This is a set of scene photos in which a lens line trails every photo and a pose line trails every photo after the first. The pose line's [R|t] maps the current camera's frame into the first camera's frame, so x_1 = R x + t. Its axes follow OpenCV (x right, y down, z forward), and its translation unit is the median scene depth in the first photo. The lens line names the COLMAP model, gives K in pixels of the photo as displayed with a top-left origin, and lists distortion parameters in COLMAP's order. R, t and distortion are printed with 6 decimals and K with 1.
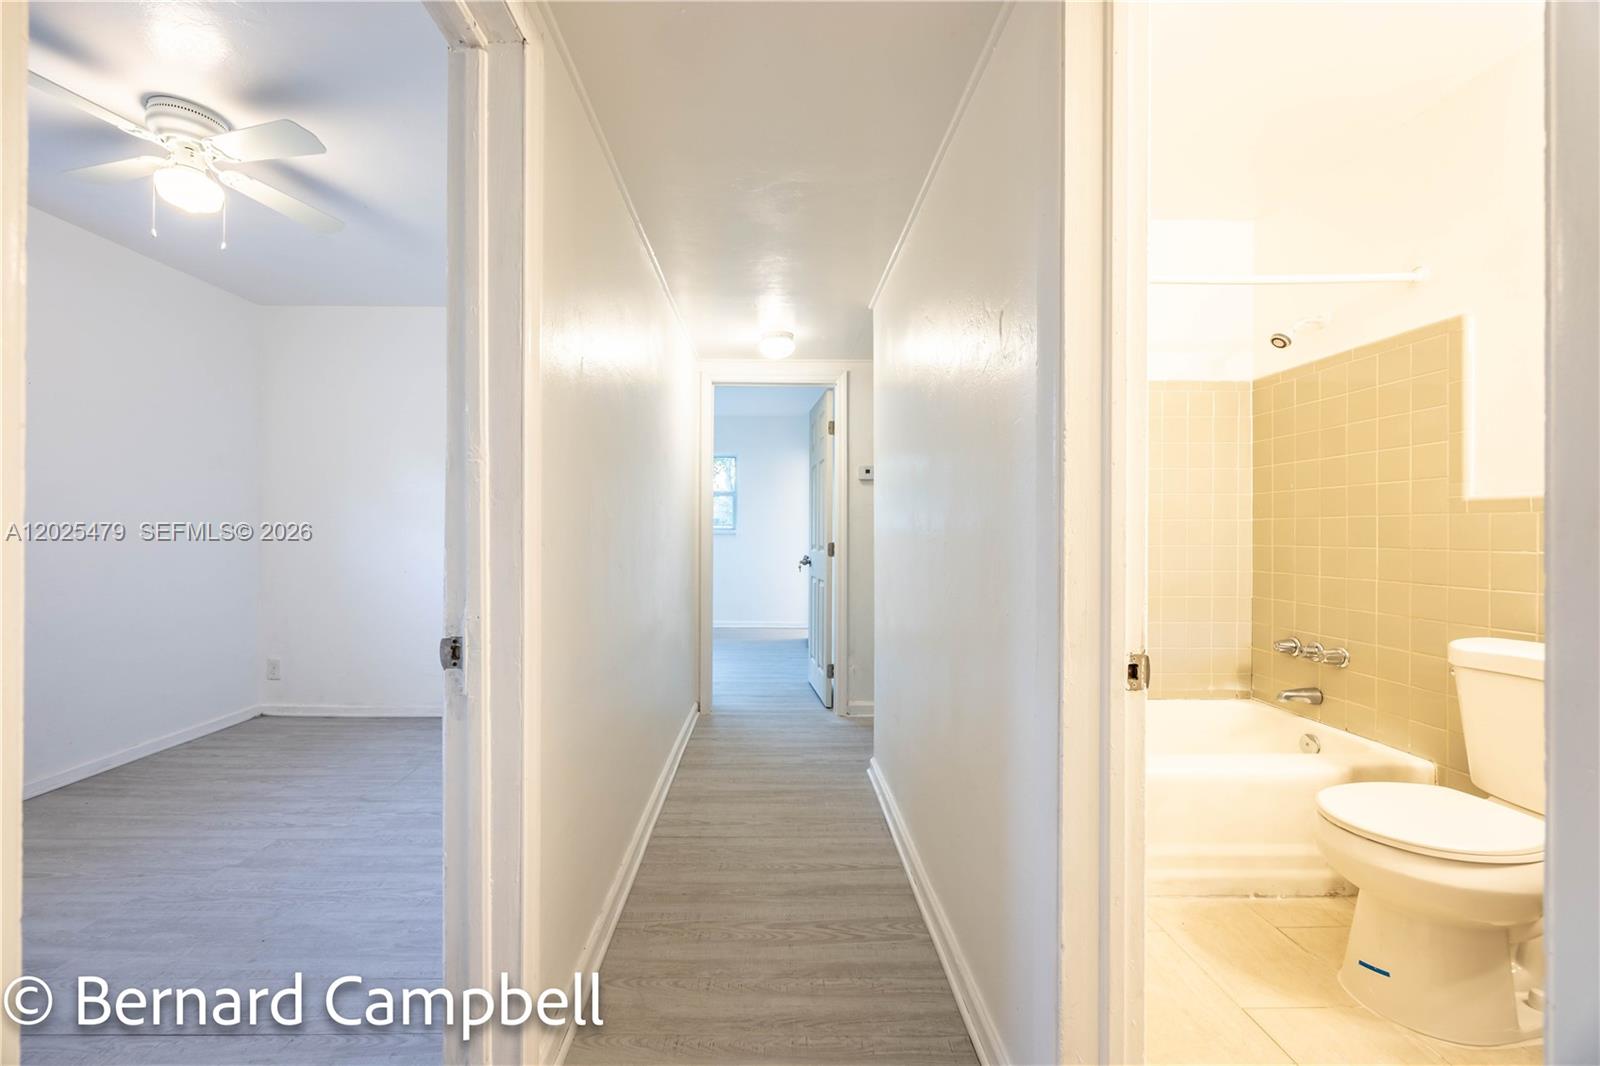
lens RADIAL K [[601.5, 0, 784.0], [0, 601.5, 534.2], [0, 0, 1]] dist [-0.002310, -0.000144]
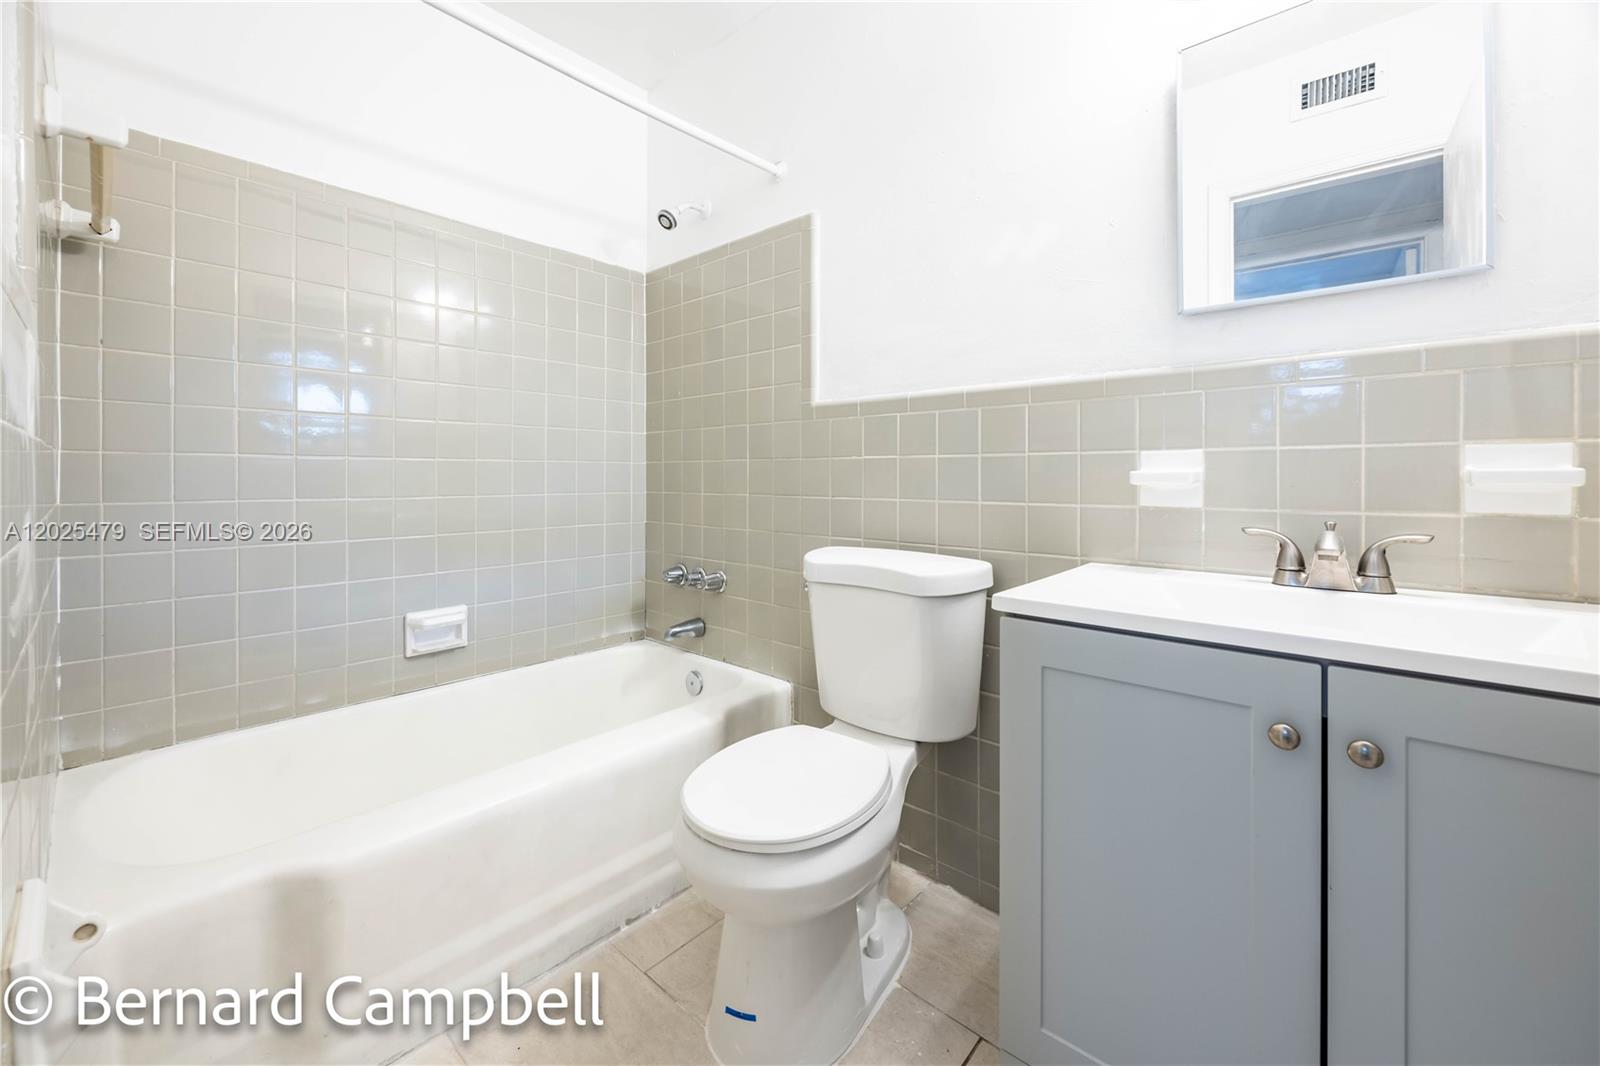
lens RADIAL K [[601.5, 0, 784.0], [0, 601.5, 534.2], [0, 0, 1]] dist [-0.002310, -0.000144]
pose [[0.676926, -0.066218, 0.733067, 0.324627], [-0.001403, 0.995827, 0.091248, 0.050197], [-0.736050, -0.062797, 0.674008, 0.313487]]
